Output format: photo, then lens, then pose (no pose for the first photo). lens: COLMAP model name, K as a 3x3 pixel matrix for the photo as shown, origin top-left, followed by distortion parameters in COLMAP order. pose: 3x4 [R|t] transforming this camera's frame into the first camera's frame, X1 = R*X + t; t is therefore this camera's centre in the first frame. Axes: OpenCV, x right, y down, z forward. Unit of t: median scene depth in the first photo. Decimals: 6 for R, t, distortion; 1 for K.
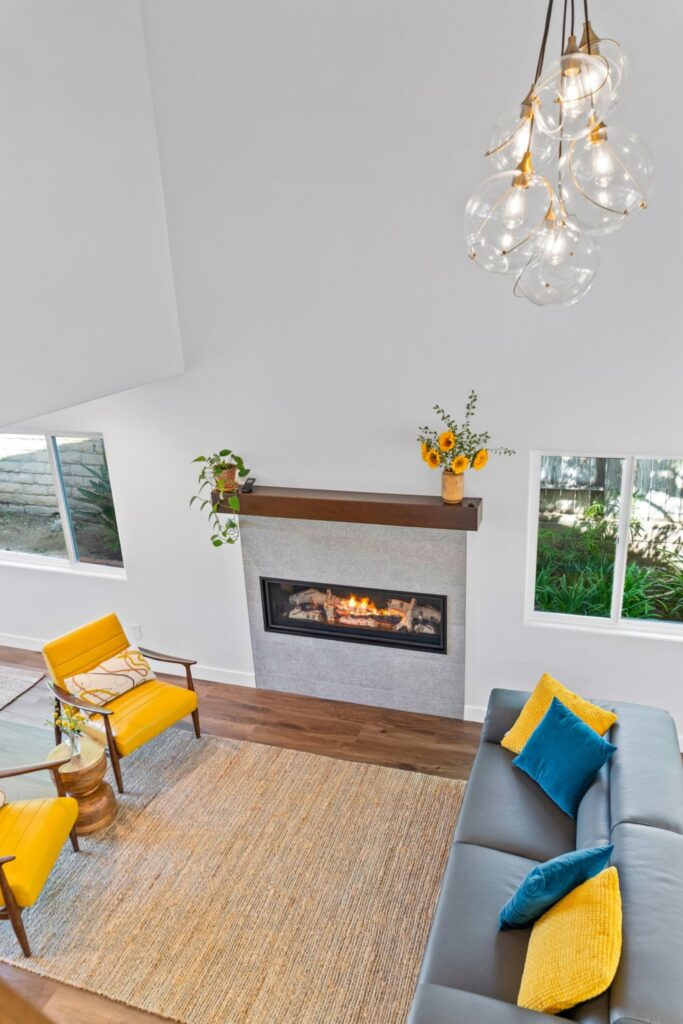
lens RADIAL K [[712.4, 0, 352.1], [0, 712.4, 522.3], [0, 0, 1]] dist [-0.029120, 0.000115]
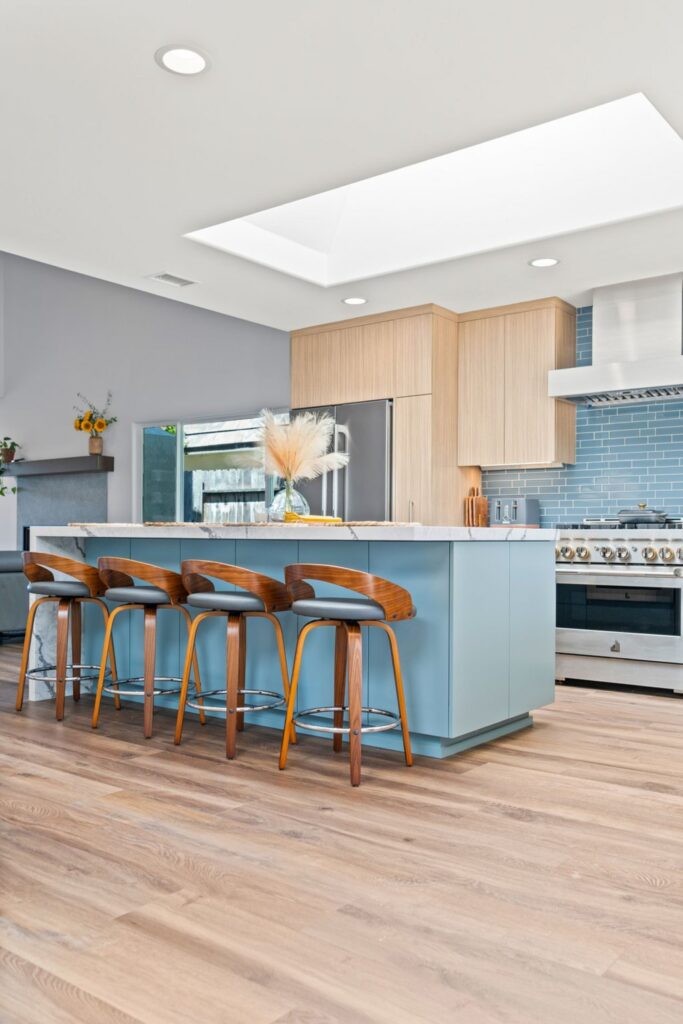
lens RADIAL K [[873.4, 0, 340.7], [0, 873.4, 527.7], [0, 0, 1]] dist [-0.000431, 0.003147]
pose [[0.938301, 0.045185, -0.342855, 1.240690], [-0.161584, 0.933831, -0.319141, 0.610779], [0.305749, 0.354850, 0.883515, -0.491761]]
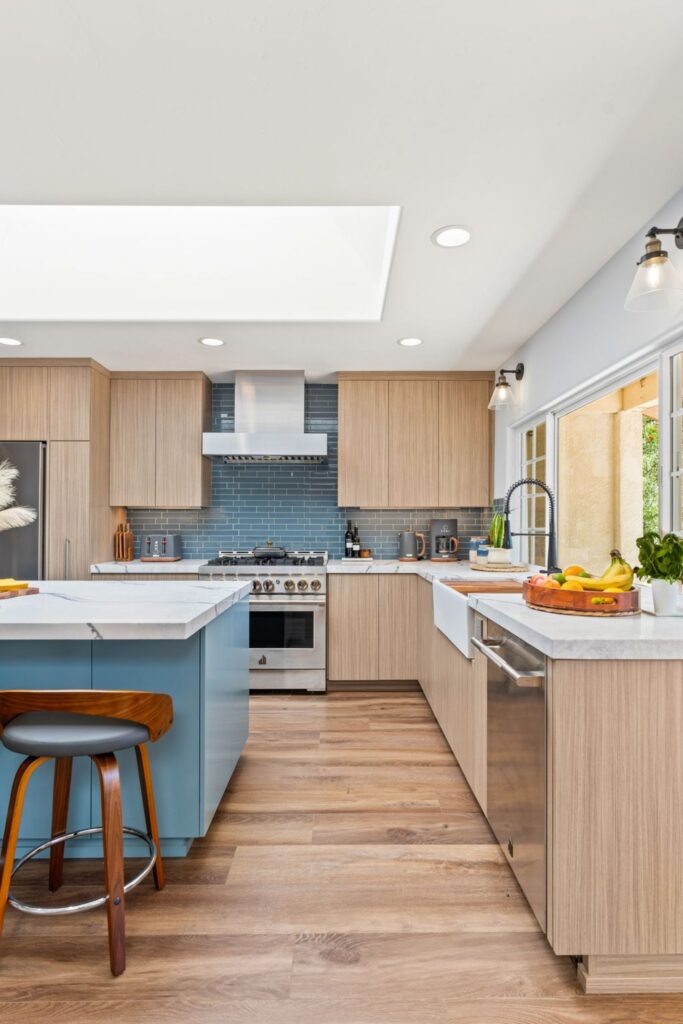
lens RADIAL K [[546.6, 0, 346.7], [0, 546.6, 517.4], [0, 0, 1]] dist [-0.004034, 0.000267]
pose [[0.947513, 0.049890, 0.315802, 1.050814], [0.069112, 0.932436, -0.354665, 0.459007], [-0.312159, 0.357875, 0.880047, -0.256792]]
